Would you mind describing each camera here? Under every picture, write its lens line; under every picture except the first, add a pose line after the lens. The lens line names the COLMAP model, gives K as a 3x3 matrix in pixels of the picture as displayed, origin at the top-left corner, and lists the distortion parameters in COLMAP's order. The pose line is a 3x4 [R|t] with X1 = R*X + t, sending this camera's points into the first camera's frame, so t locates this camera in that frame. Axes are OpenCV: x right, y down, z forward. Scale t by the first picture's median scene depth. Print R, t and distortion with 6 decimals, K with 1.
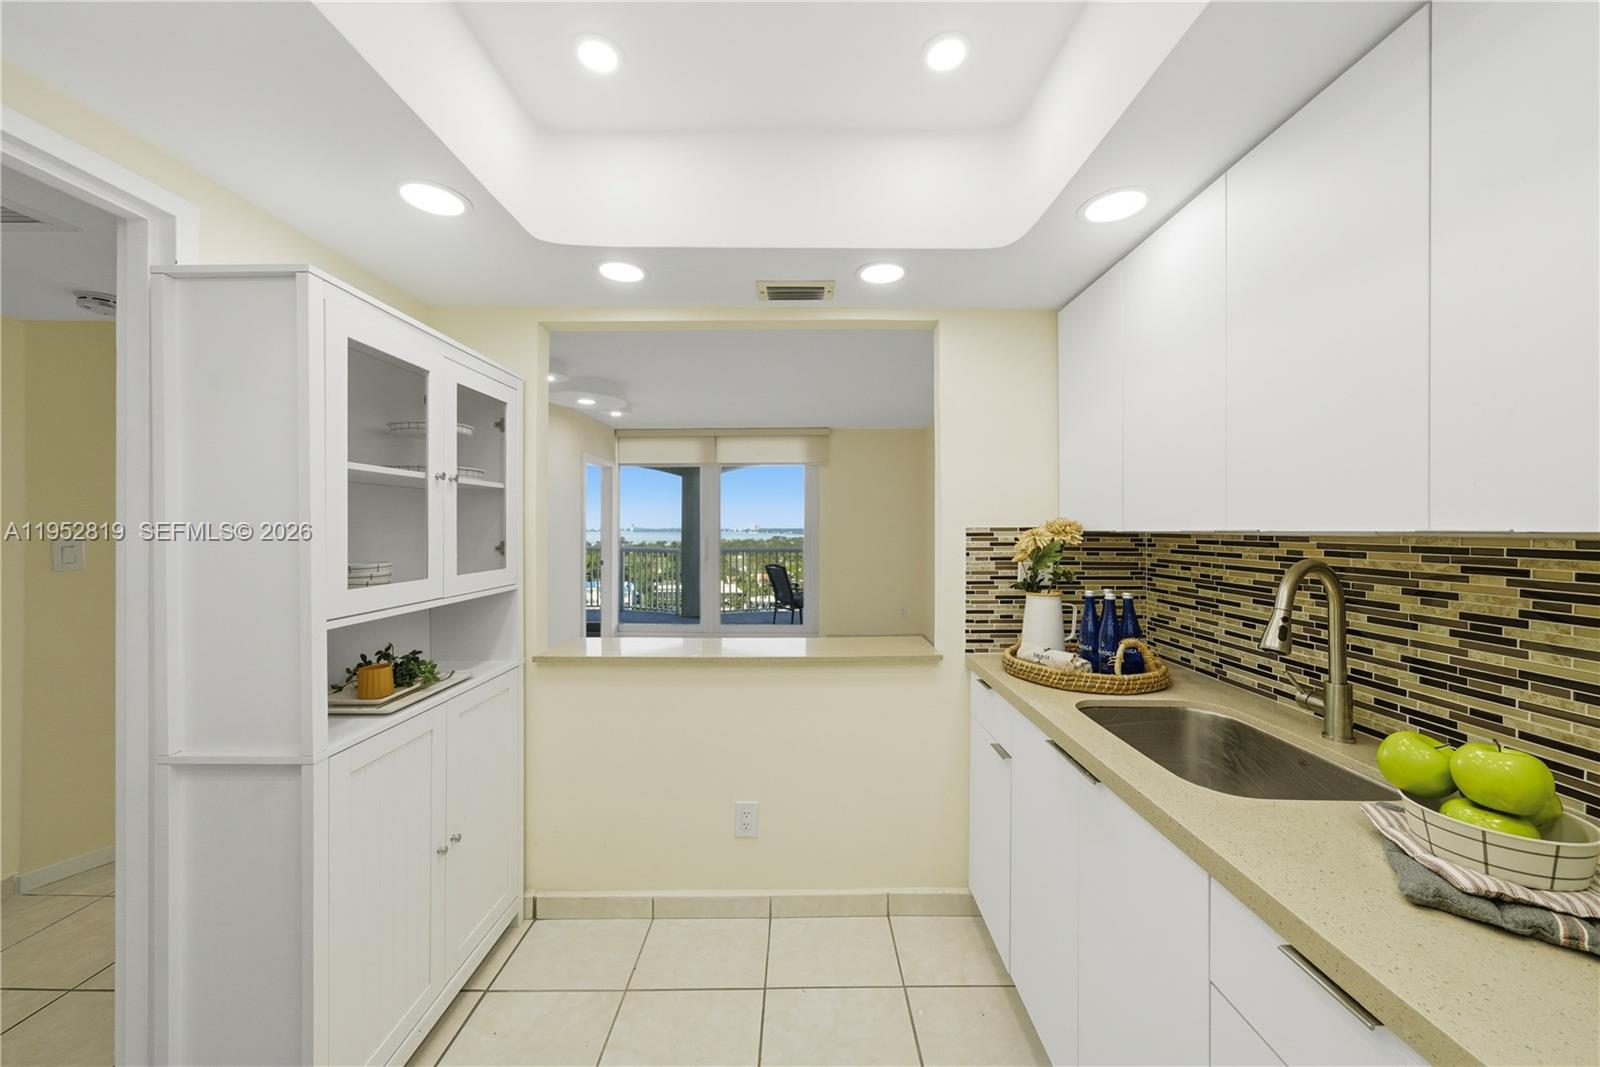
lens RADIAL K [[571.3, 0, 800.0], [0, 571.3, 533.5], [0, 0, 1]] dist [-0.000316, 0.002776]
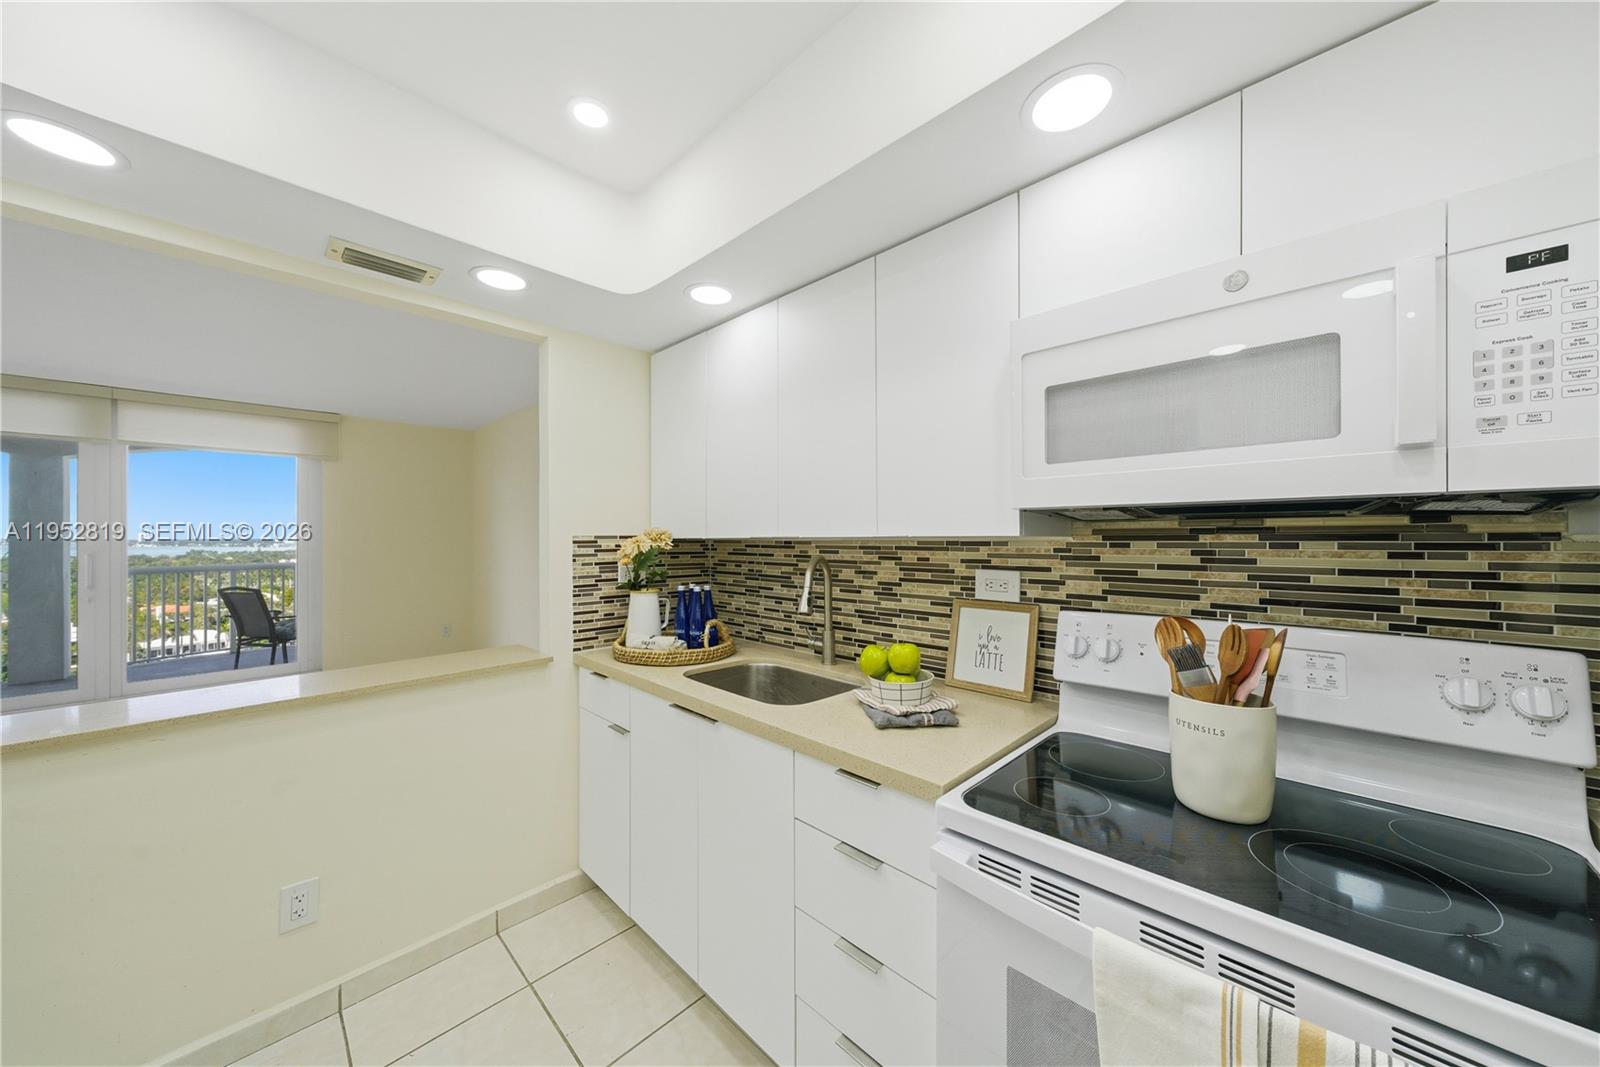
lens RADIAL K [[571.3, 0, 800.0], [0, 571.3, 533.5], [0, 0, 1]] dist [-0.000316, 0.002776]
pose [[0.700844, 0.007379, 0.713276, -0.220910], [0.006391, 0.999841, -0.016624, 0.008480], [-0.713286, 0.016210, 0.700686, -0.071774]]
